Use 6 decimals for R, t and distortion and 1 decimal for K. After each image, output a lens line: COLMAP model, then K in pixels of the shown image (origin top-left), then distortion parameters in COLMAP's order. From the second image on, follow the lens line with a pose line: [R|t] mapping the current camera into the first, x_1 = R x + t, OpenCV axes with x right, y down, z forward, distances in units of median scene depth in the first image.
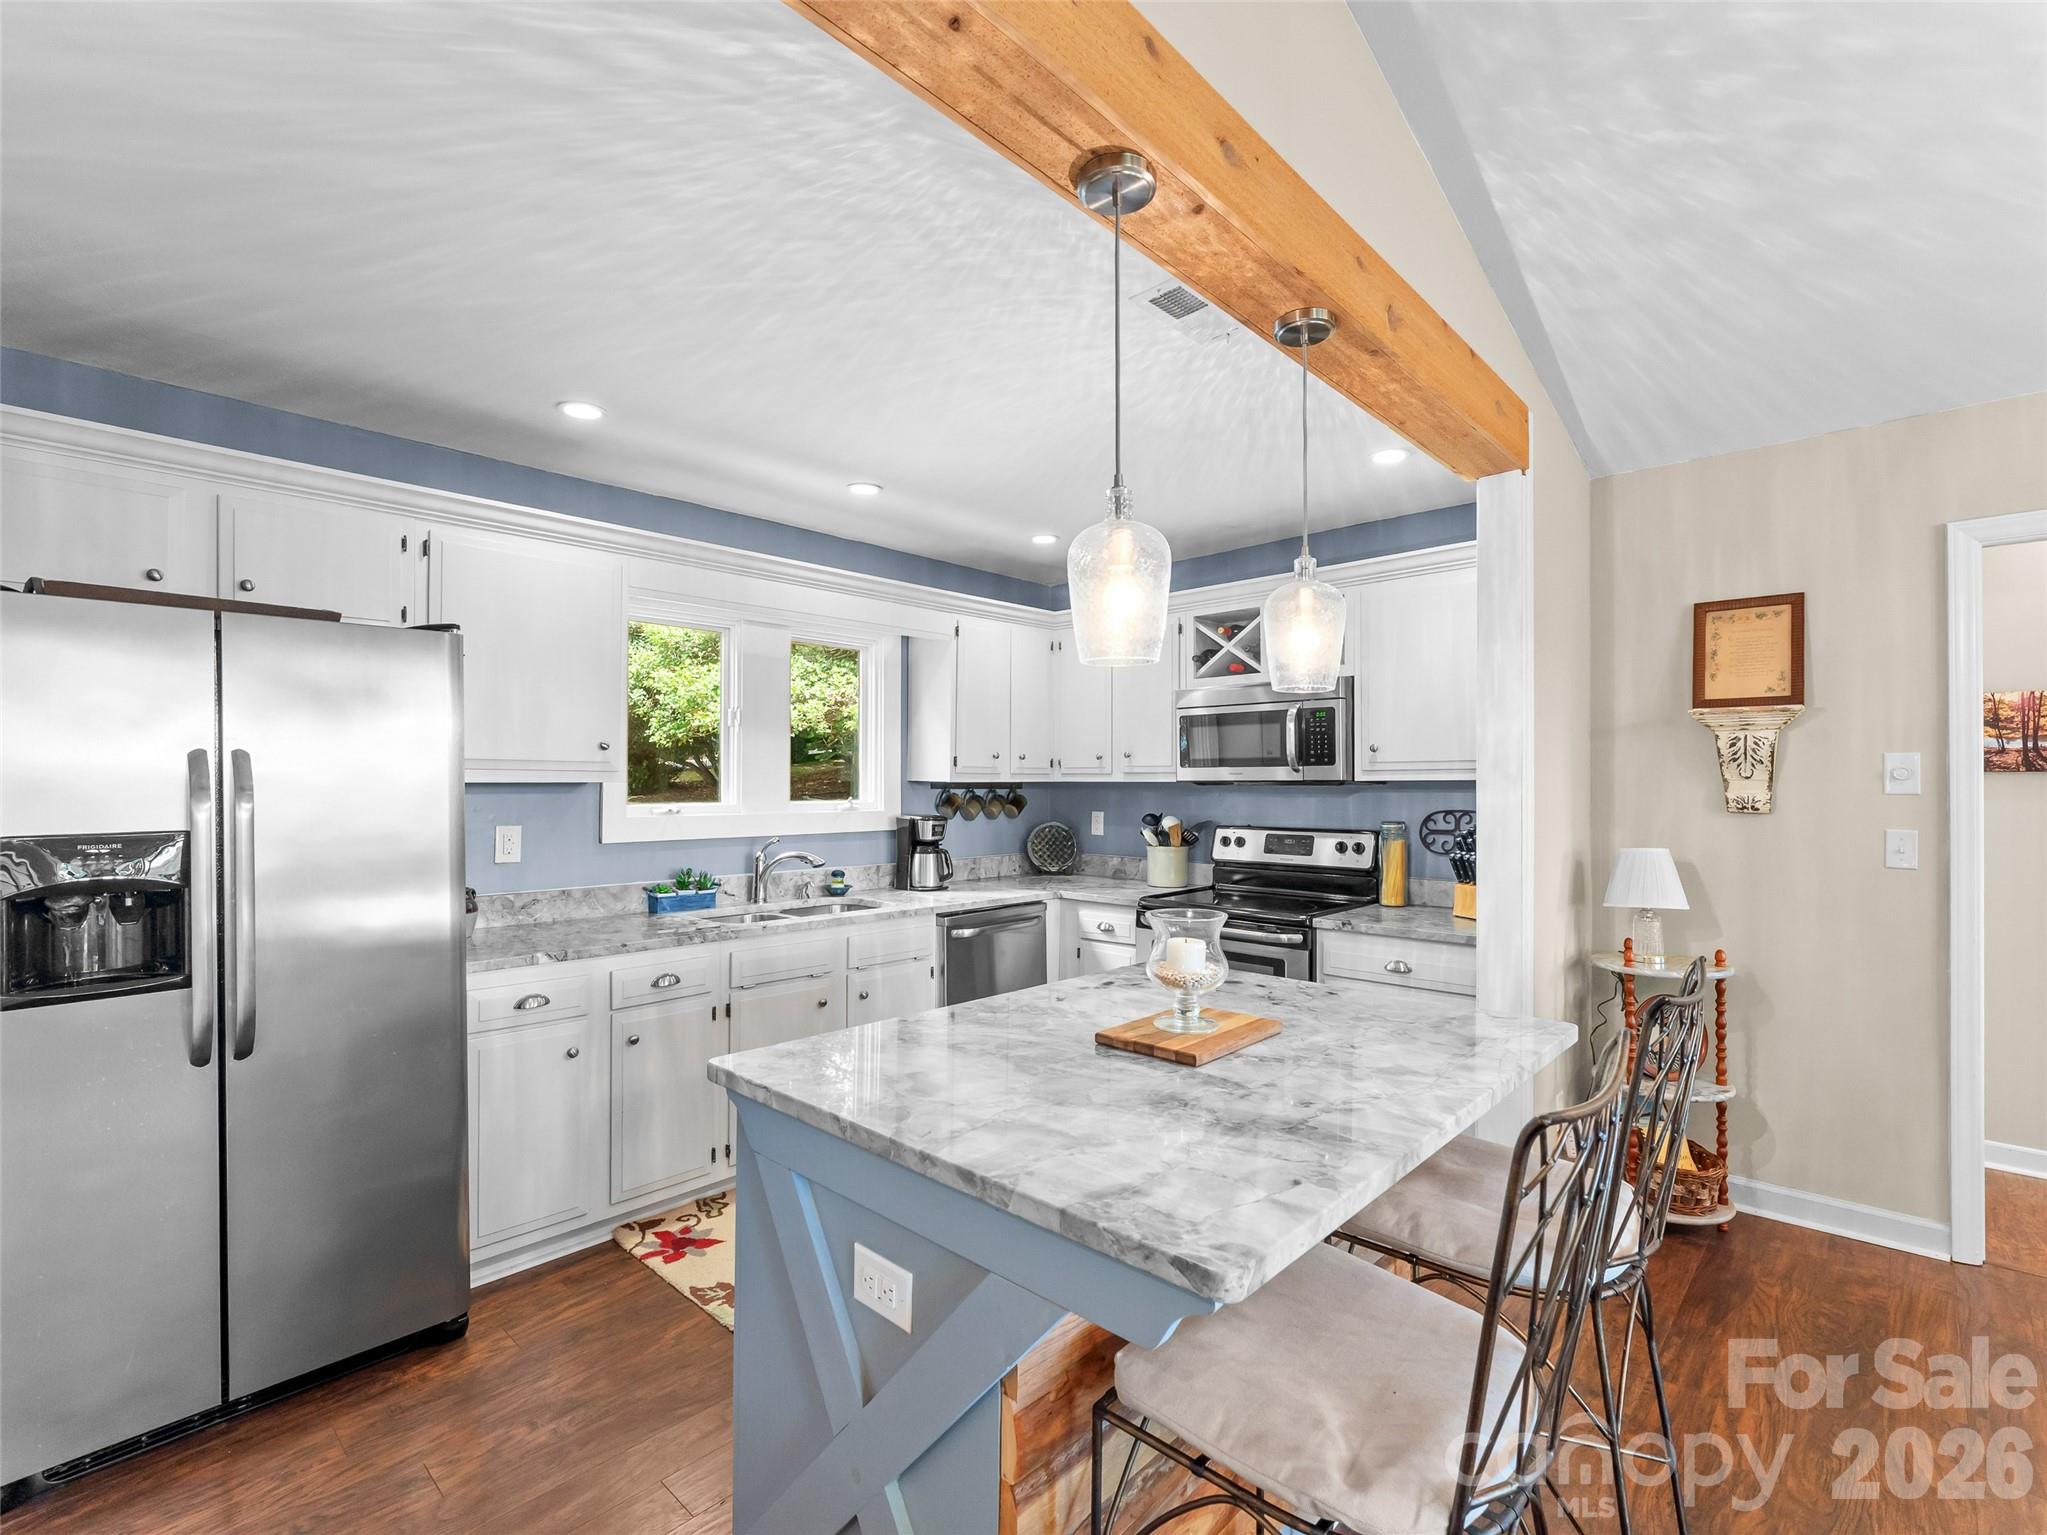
lens RADIAL K [[938.4, 0, 1023.5], [0, 938.4, 782.2], [0, 0, 1]] dist [0.001206, 0.000337]
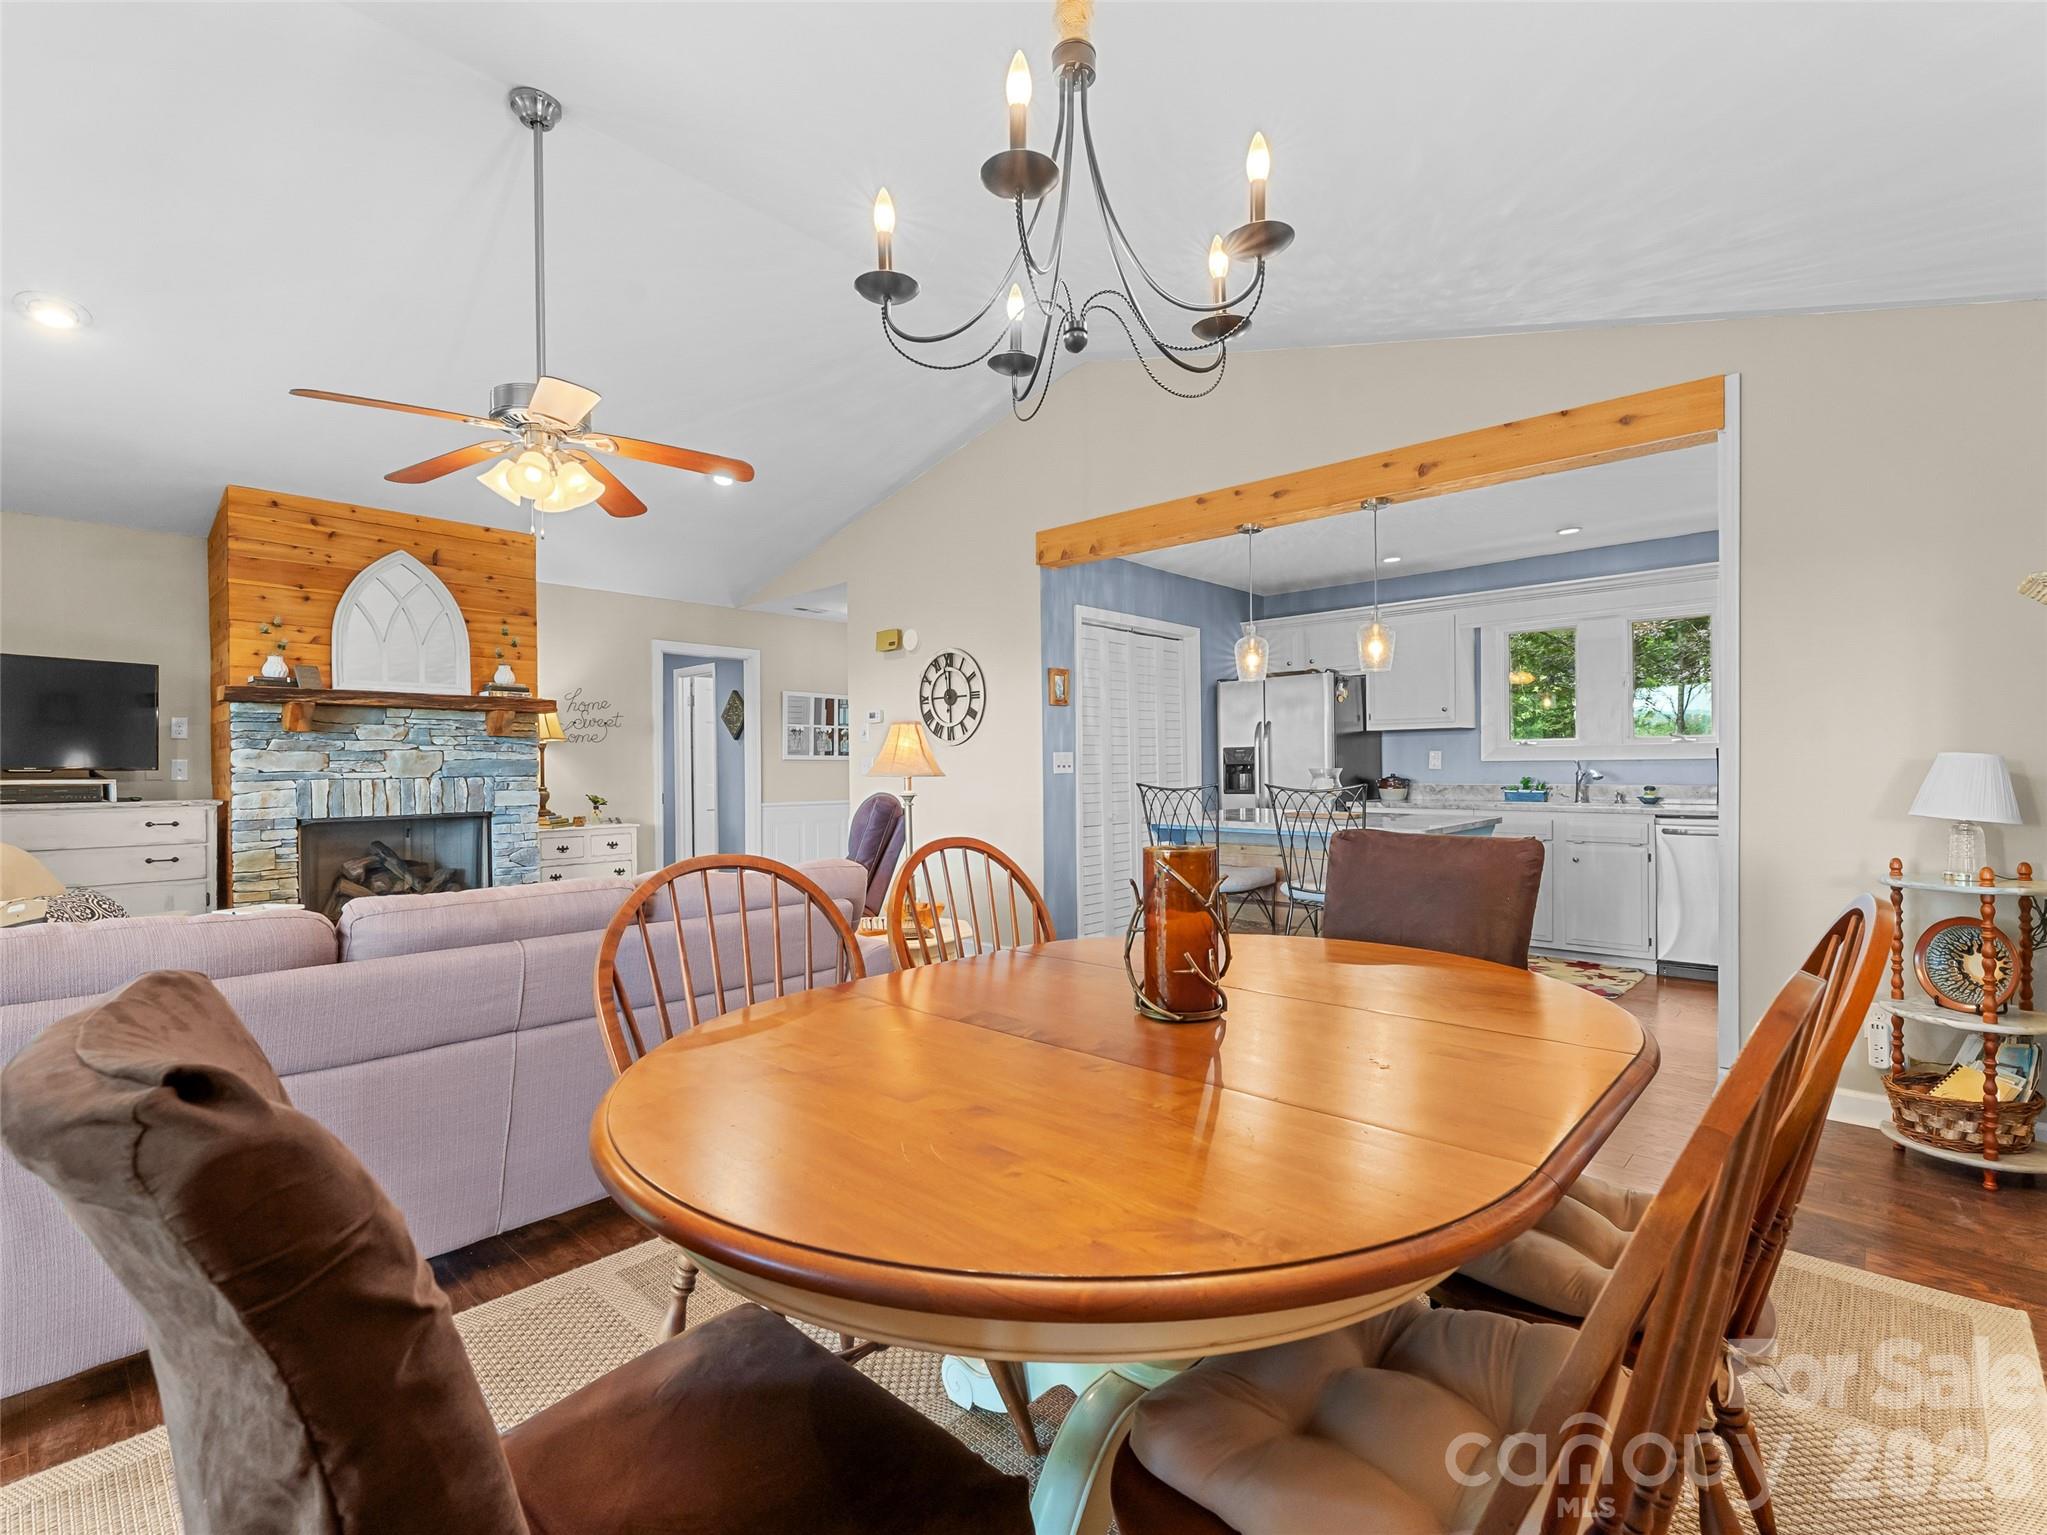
lens RADIAL K [[938.4, 0, 1023.6], [0, 938.4, 764.3], [0, 0, 1]] dist [0.001206, 0.000337]
pose [[0.006311, 0.004333, -0.999971, 1.309986], [0.021987, 0.999748, 0.004470, 0.040377], [0.999738, -0.022014, 0.006214, 0.079173]]
